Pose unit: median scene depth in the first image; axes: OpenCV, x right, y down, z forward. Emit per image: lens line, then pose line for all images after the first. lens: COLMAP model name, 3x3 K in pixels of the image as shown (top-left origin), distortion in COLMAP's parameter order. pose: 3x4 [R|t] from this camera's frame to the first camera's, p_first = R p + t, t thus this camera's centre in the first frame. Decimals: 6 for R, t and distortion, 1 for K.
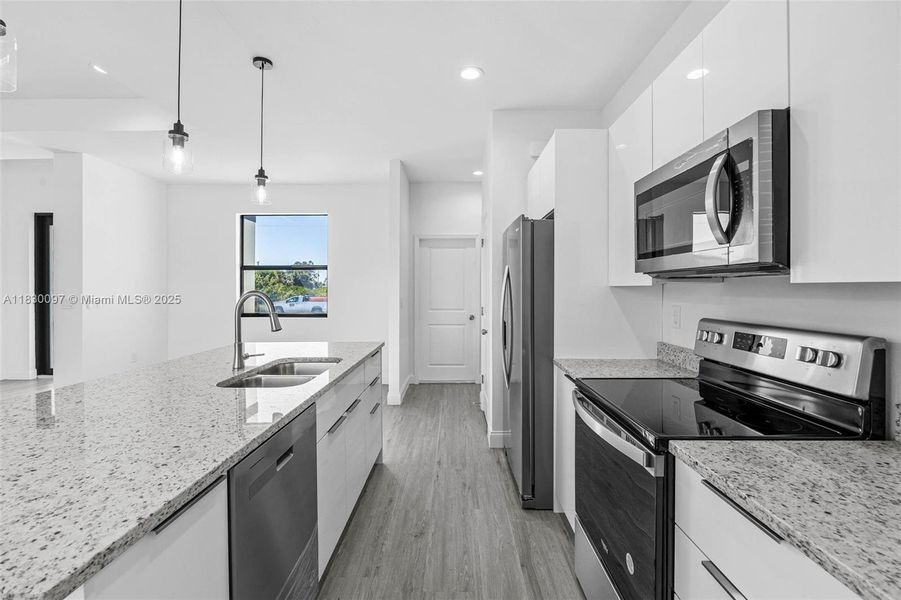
lens RADIAL K [[403.7, 0, 453.8], [0, 403.7, 292.4], [0, 0, 1]] dist [-0.012451, 0.000186]
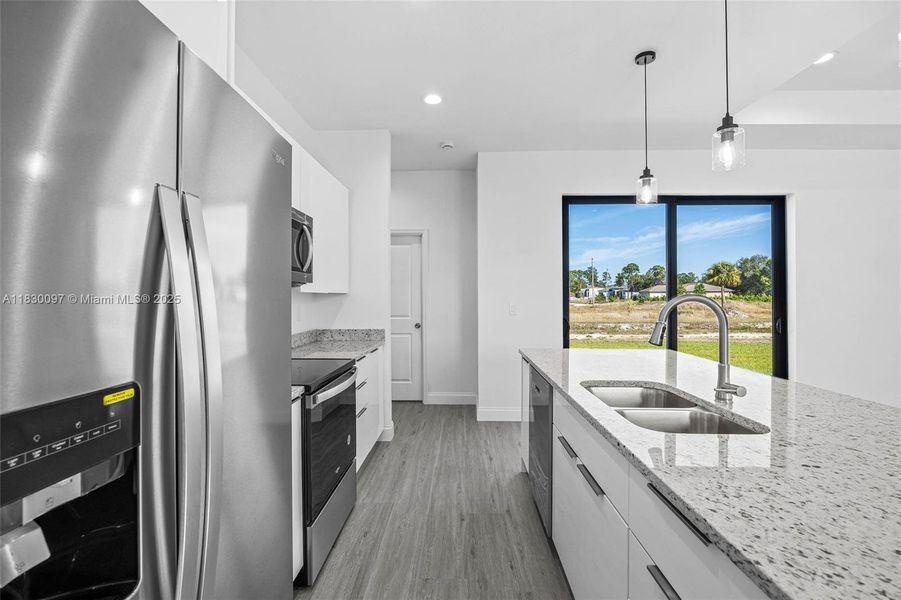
lens RADIAL K [[403.7, 0, 453.8], [0, 403.7, 292.4], [0, 0, 1]] dist [-0.012451, 0.000186]
pose [[-0.999897, 0.003776, 0.013861, -0.057081], [0.003730, 0.999987, -0.003332, -0.006445], [-0.013873, -0.003280, -0.999898, 2.019437]]
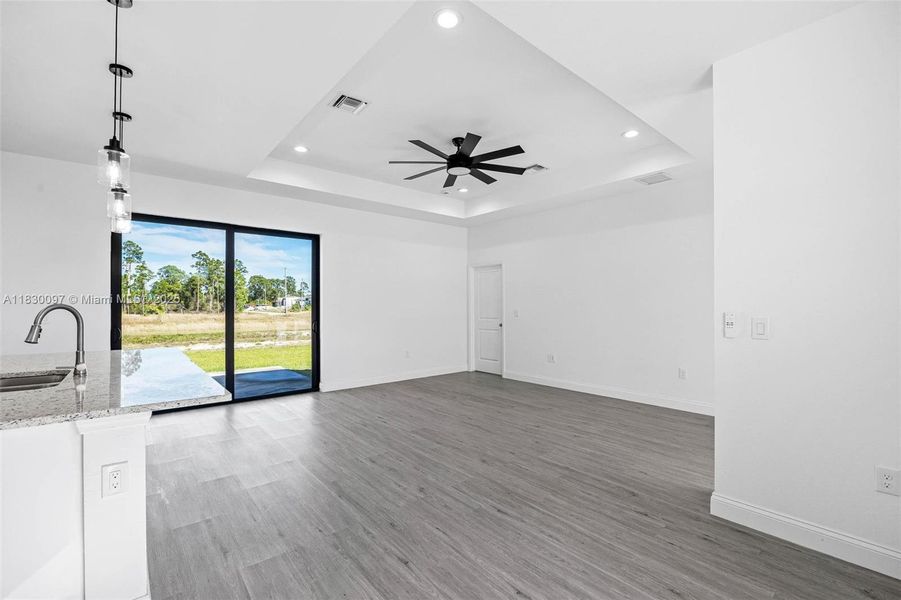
lens RADIAL K [[388.8, 0, 457.0], [0, 388.8, 304.4], [0, 0, 1]] dist [-0.001556, -0.000011]
pose [[-0.756608, 0.001109, -0.653868, -0.727428], [-0.002700, 0.999985, 0.004820, -0.014087], [0.653863, 0.005413, -0.756594, 2.870757]]
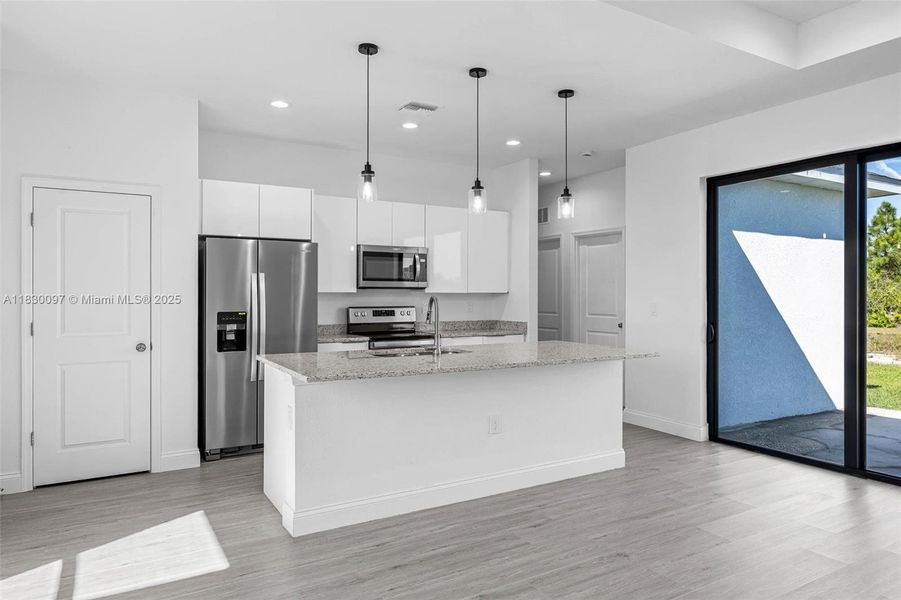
lens RADIAL K [[592.0, 0, 451.2], [0, 592.0, 292.2], [0, 0, 1]] dist [-0.001232, 0.000463]
pose [[-0.515488, 0.002781, 0.856892, -2.566816], [0.004643, 0.999989, -0.000452, -0.014689], [-0.856884, 0.003746, -0.515495, 2.265688]]
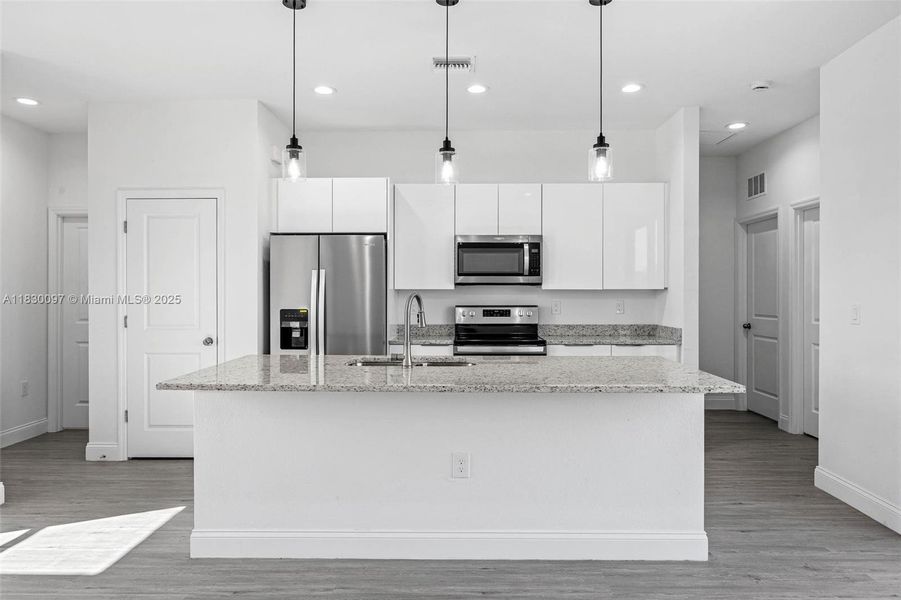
lens RADIAL K [[592.0, 0, 451.2], [0, 592.0, 292.2], [0, 0, 1]] dist [-0.001232, 0.000463]
pose [[0.015867, -0.000038, 0.999874, -2.402436], [0.006515, 0.999979, -0.000065, -0.002809], [-0.999853, 0.006516, 0.015867, 0.995856]]
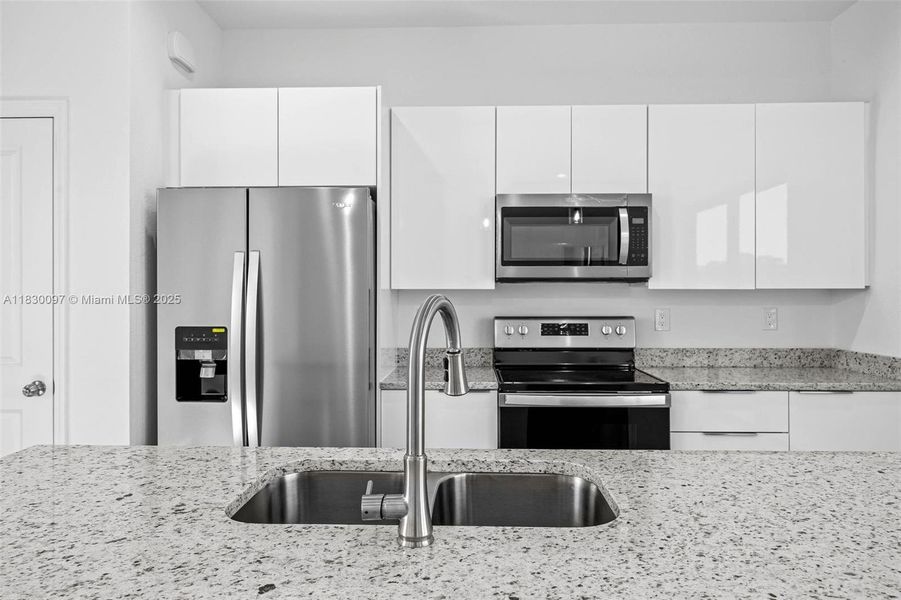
lens RADIAL K [[592.0, 0, 451.2], [0, 592.0, 292.2], [0, 0, 1]] dist [-0.001232, 0.000463]
pose [[0.024295, 0.002006, 0.999703, -1.168595], [0.007762, 0.999967, -0.002195, -0.005864], [-0.999675, 0.007813, 0.024278, 1.109361]]
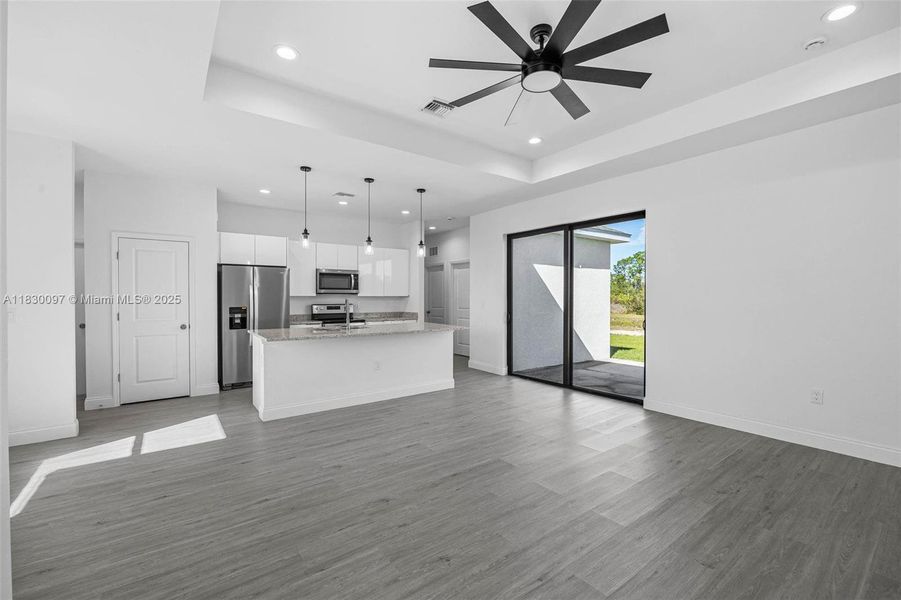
lens RADIAL K [[386.3, 0, 450.5], [0, 386.3, 300.0], [0, 0, 1]] dist [-0.009378, 0.000028]
pose [[-0.597704, -0.006988, 0.801686, -3.271403], [0.005024, 0.999910, 0.012462, -0.018253], [-0.801701, 0.011476, -0.597615, 2.217869]]
